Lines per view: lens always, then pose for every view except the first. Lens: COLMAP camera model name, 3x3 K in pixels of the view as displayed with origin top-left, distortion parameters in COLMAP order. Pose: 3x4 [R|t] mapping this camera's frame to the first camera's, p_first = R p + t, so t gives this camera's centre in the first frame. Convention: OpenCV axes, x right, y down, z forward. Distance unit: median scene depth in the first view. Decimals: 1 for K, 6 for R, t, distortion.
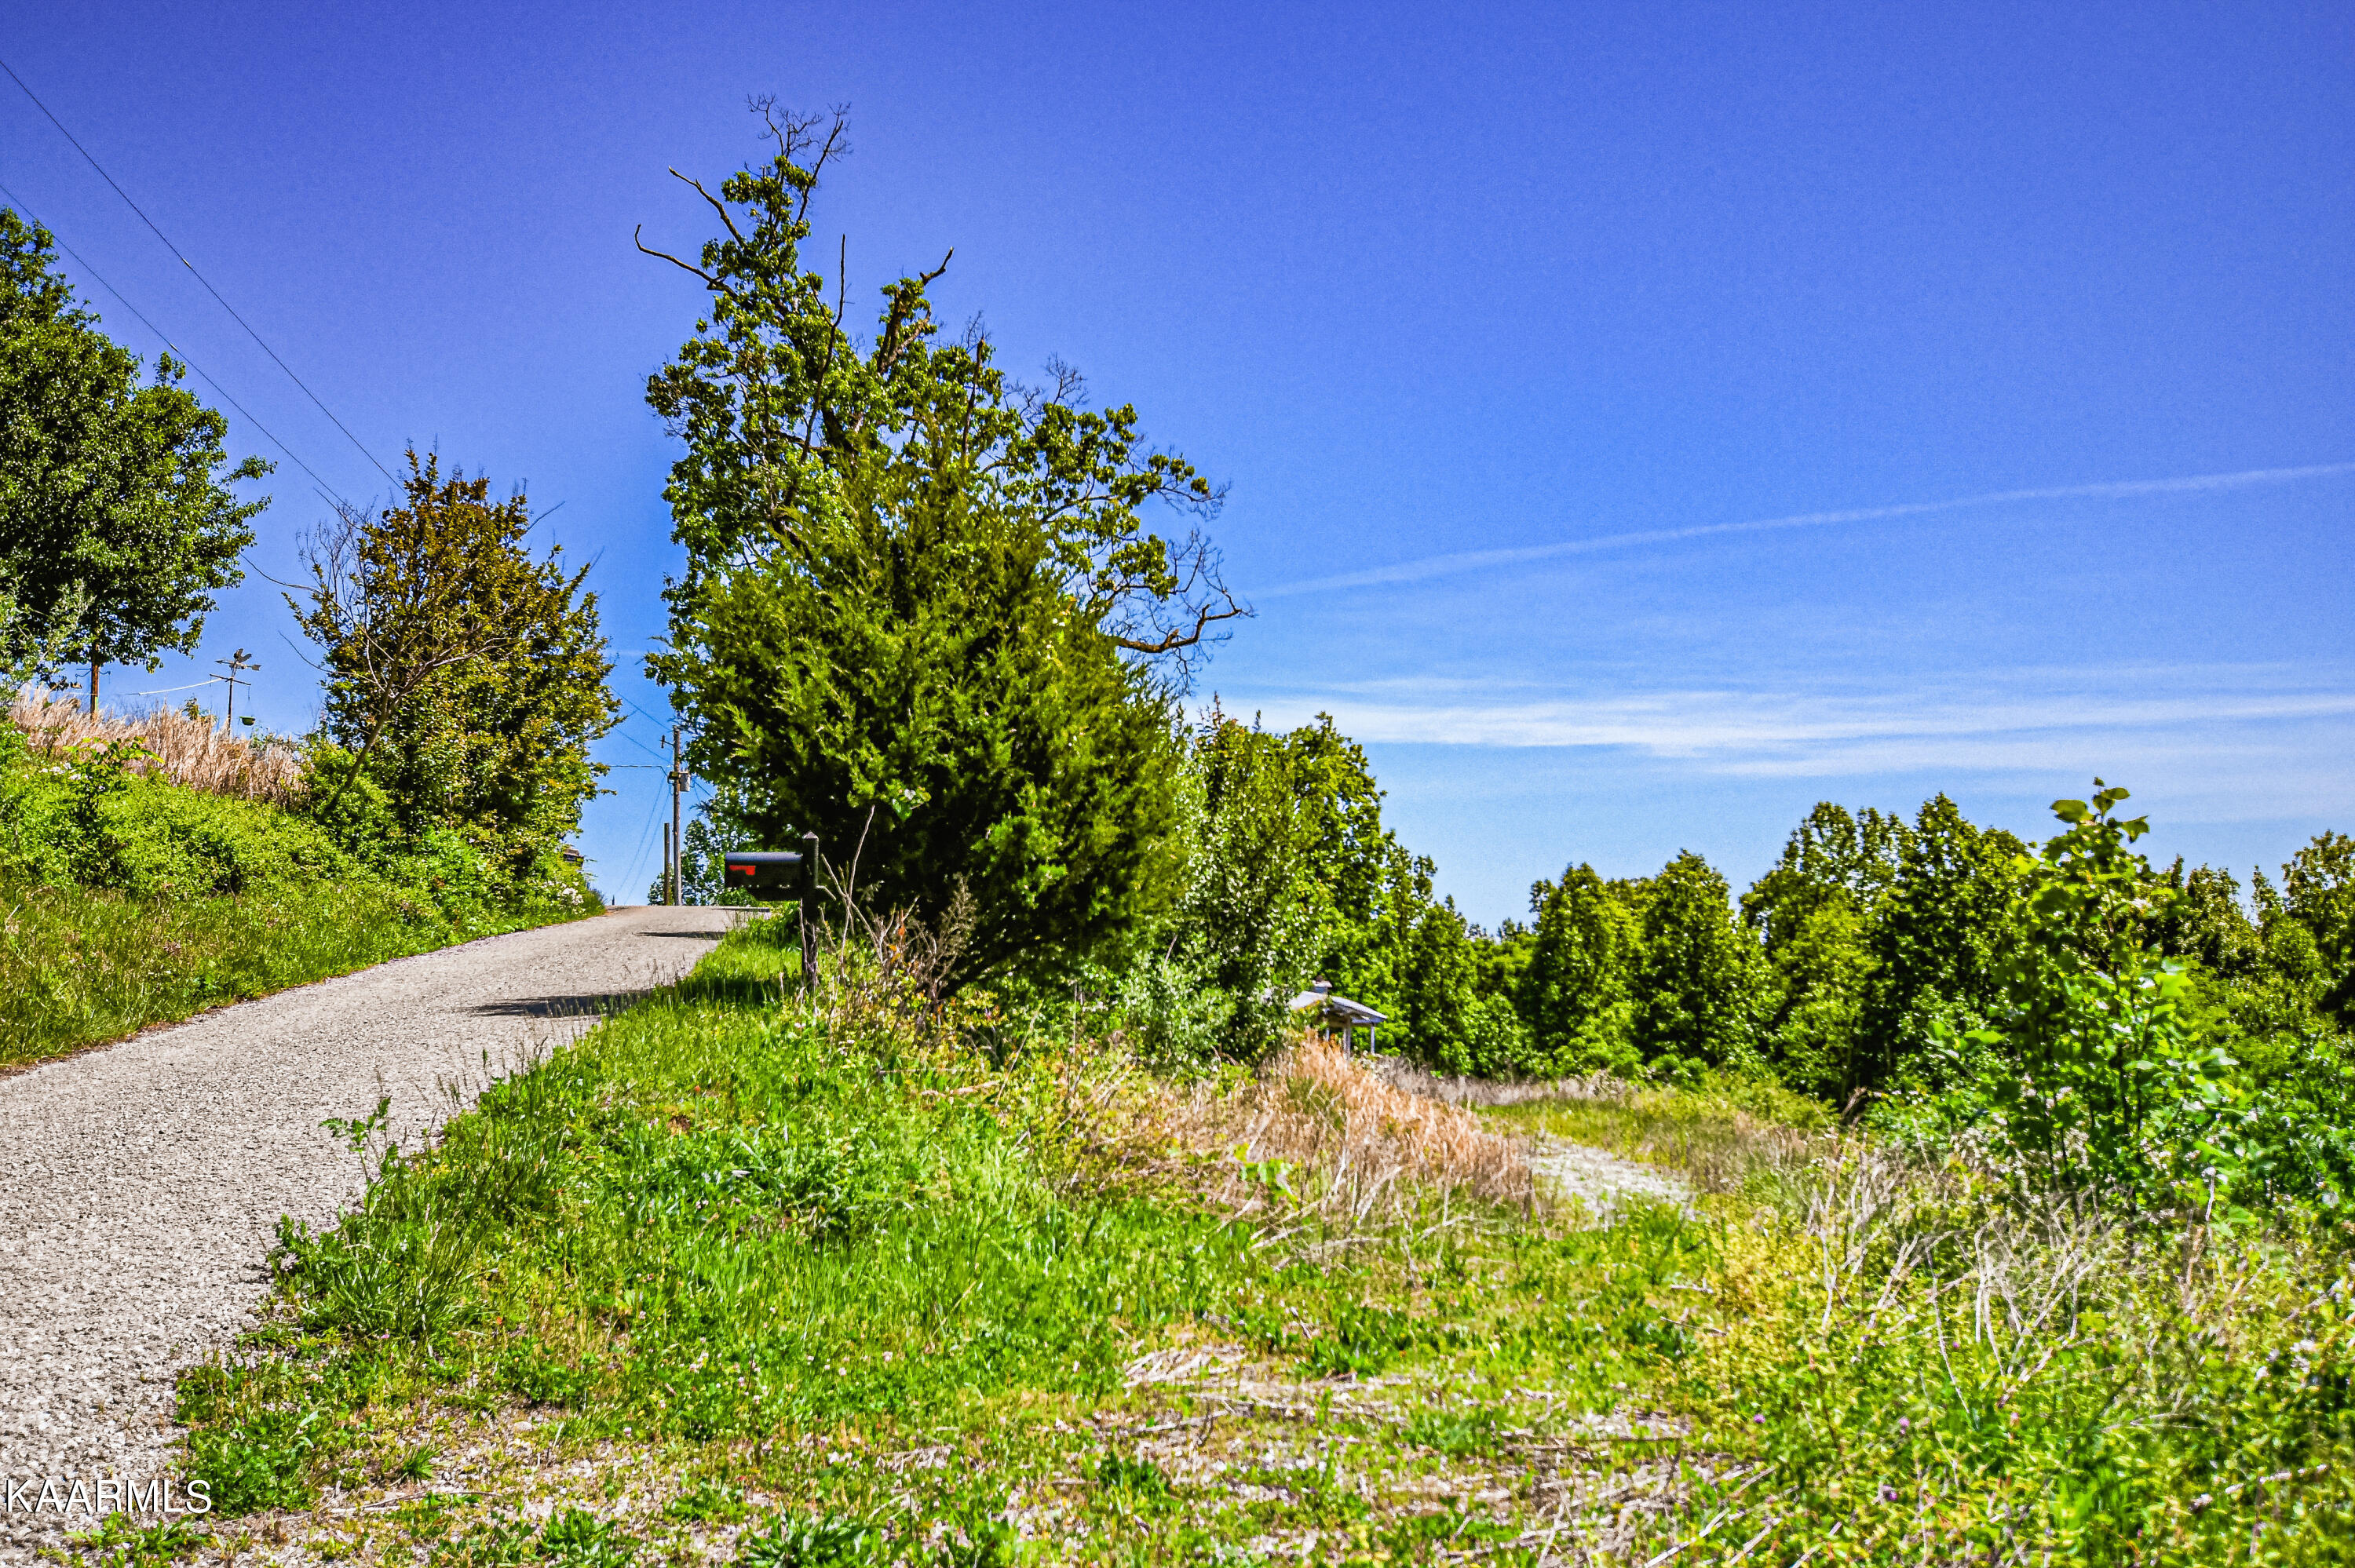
lens RADIAL K [[1981.7, 0, 1132.0], [0, 1981.7, 784.5], [0, 0, 1]] dist [-0.005720, 0.054151]
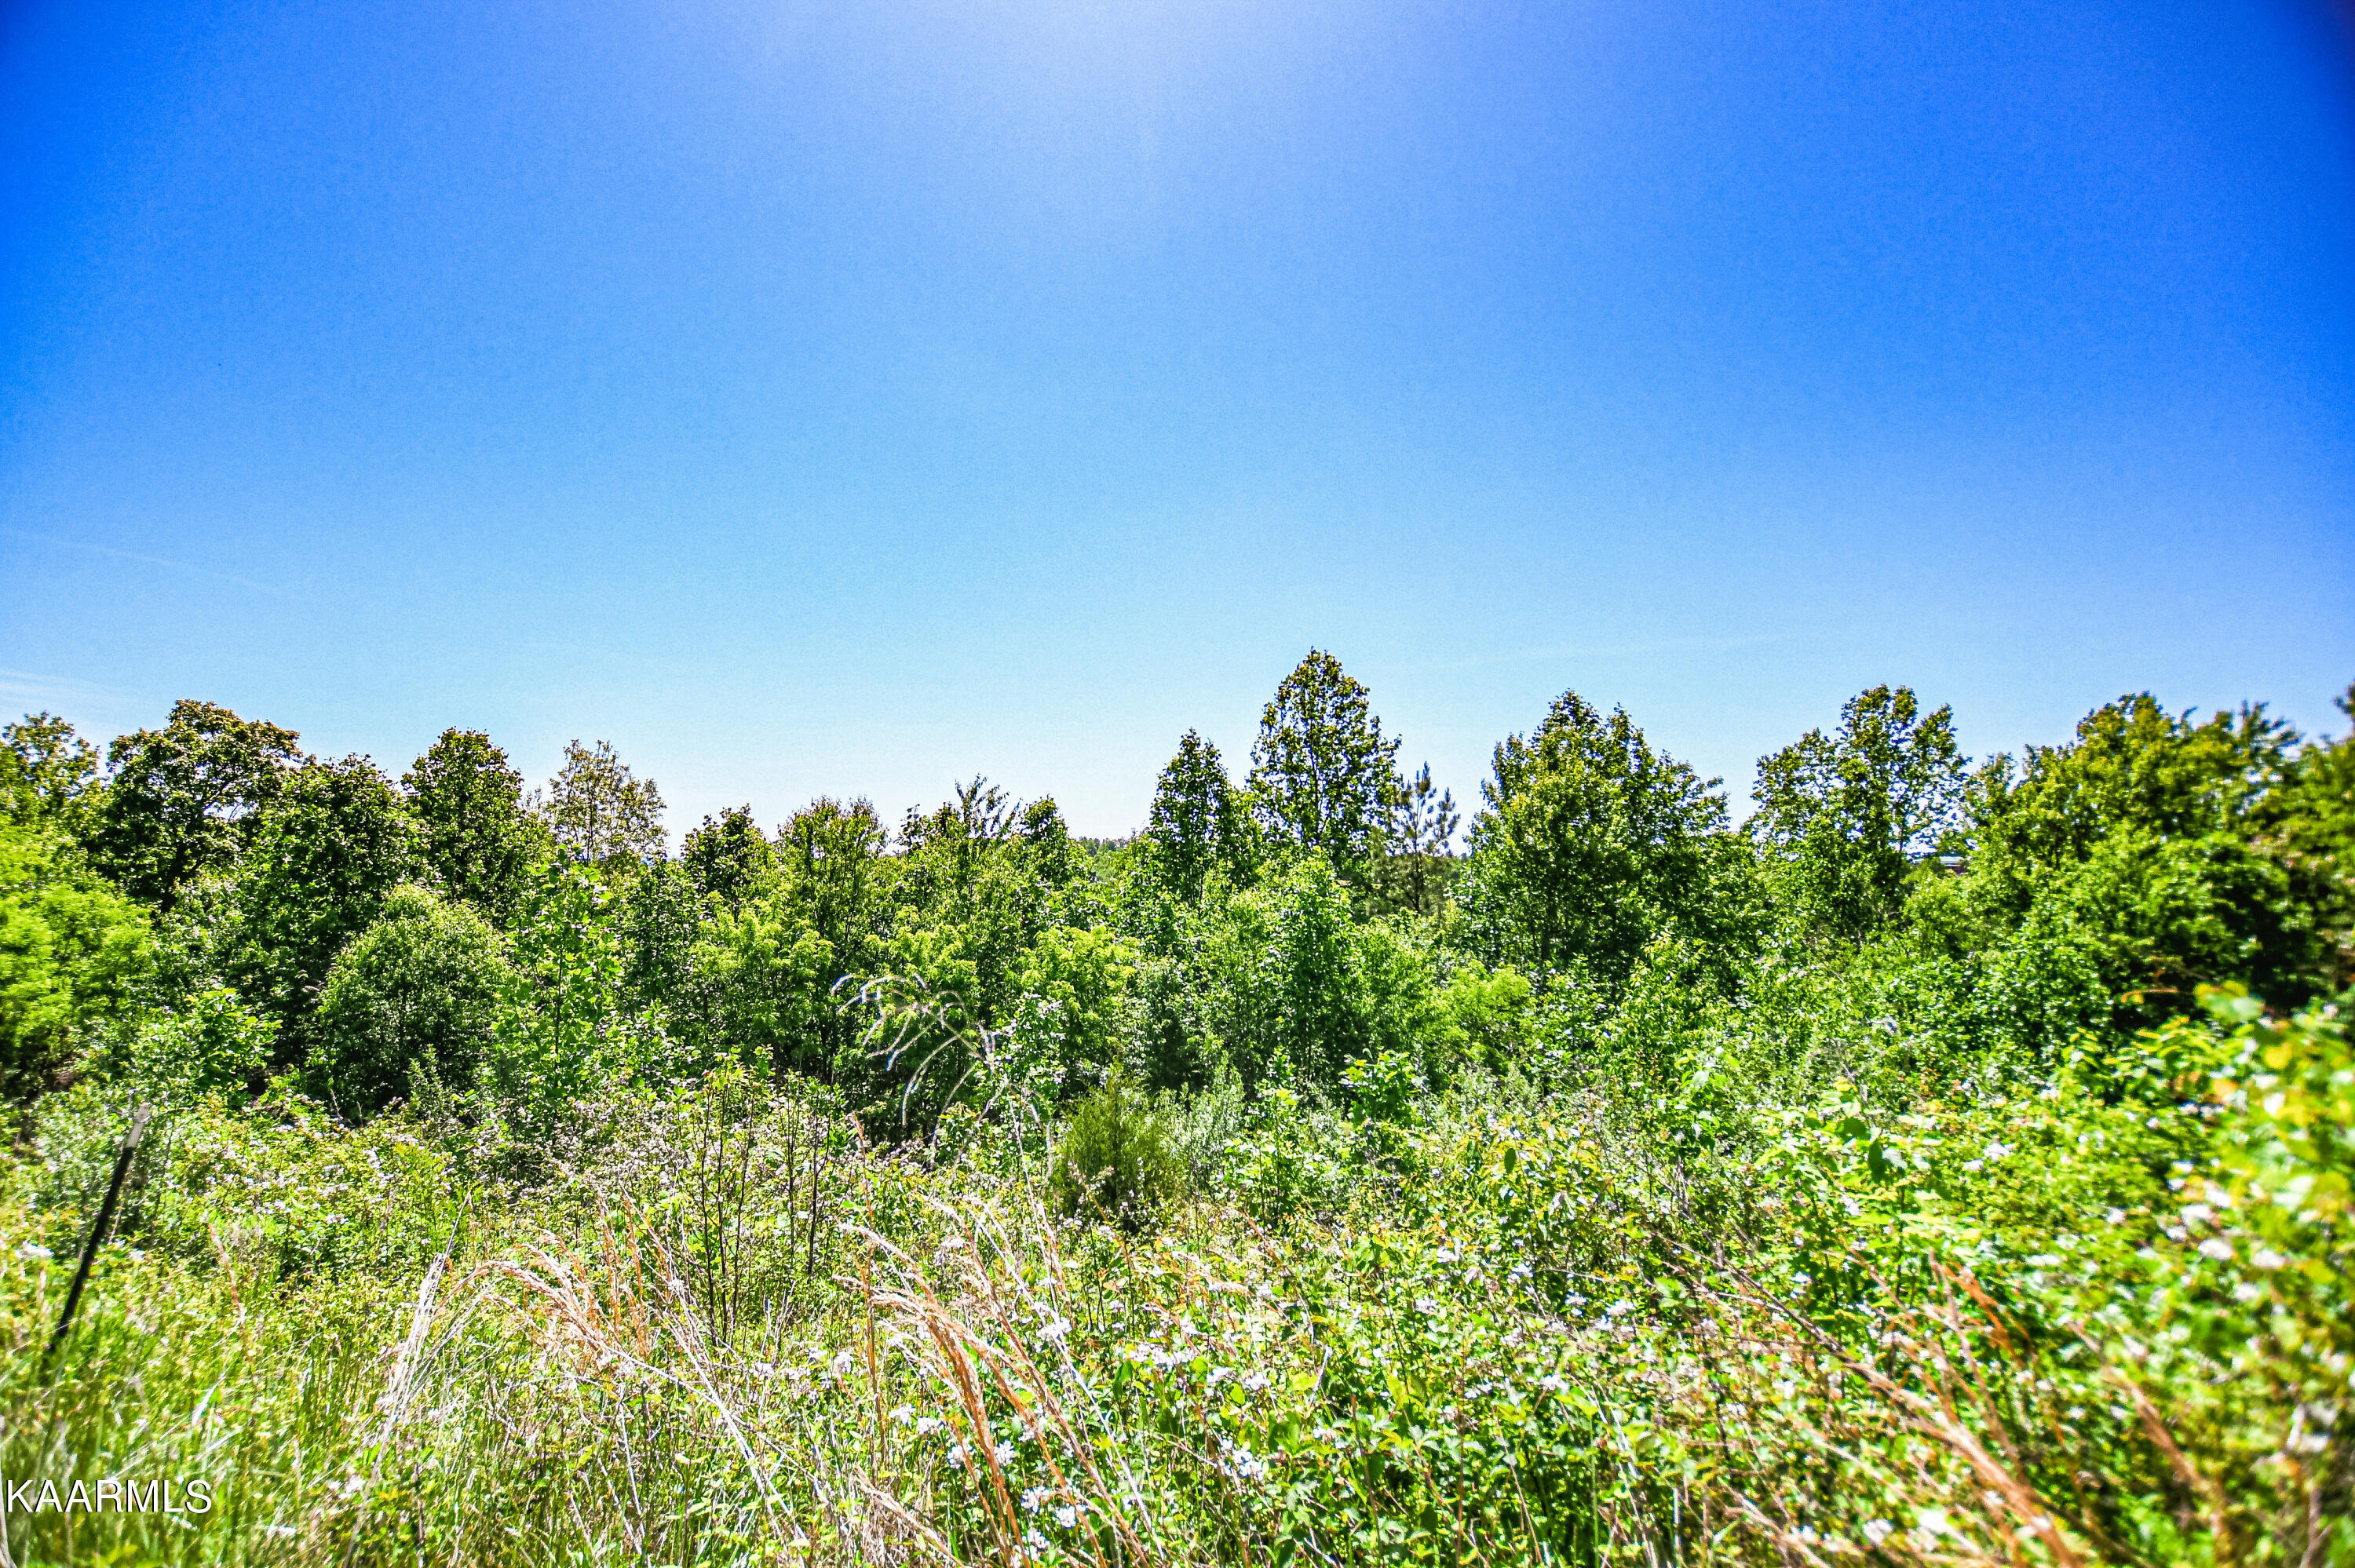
lens RADIAL K [[1038.2, 0, 1177.5], [0, 1038.2, 784.0], [0, 0, 1]] dist [-0.043996, 0.005708]
pose [[0.057425, 0.096404, 0.993684, 0.141228], [-0.103329, 0.990555, -0.090129, 0.075819], [-0.992988, -0.097501, 0.066844, 0.510350]]
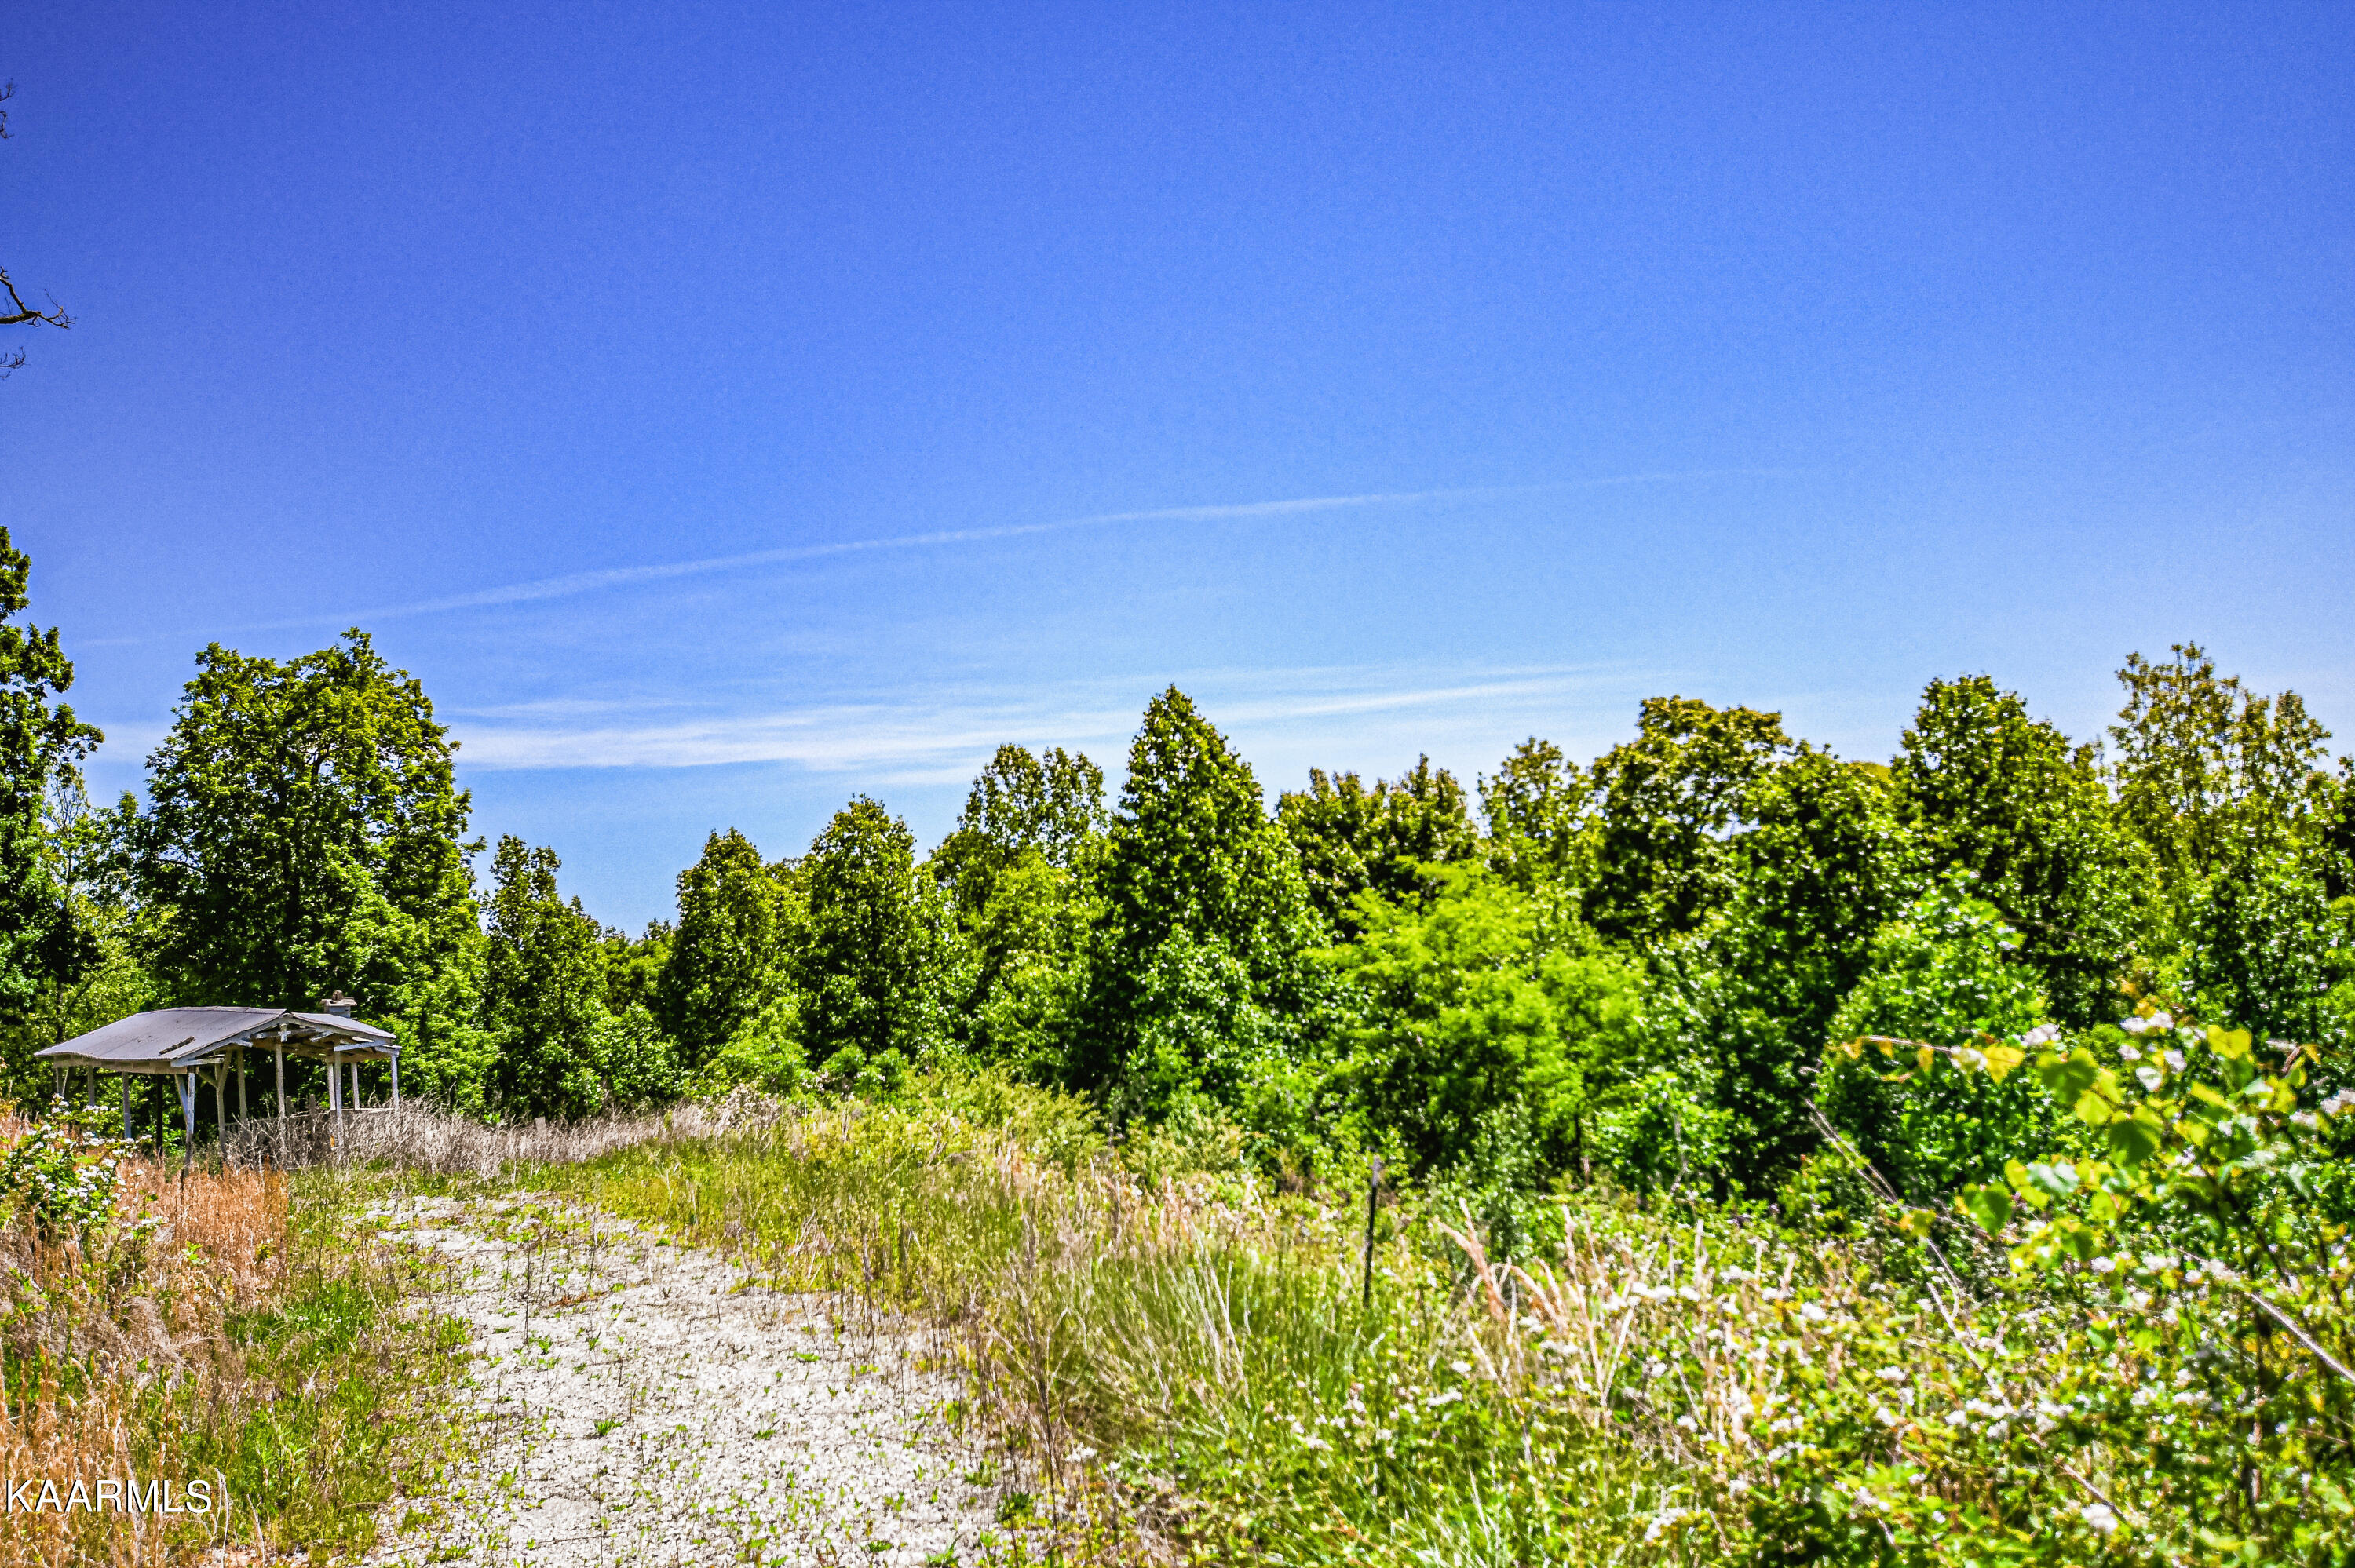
lens RADIAL K [[1843.3, 0, 1142.9], [0, 1843.3, 789.8], [0, 0, 1]] dist [0.005101, 0.003714]
pose [[0.907343, -0.042389, 0.418249, 0.123307], [0.049697, 0.998743, -0.006592, 0.067828], [-0.417444, 0.026767, 0.908309, 0.460671]]
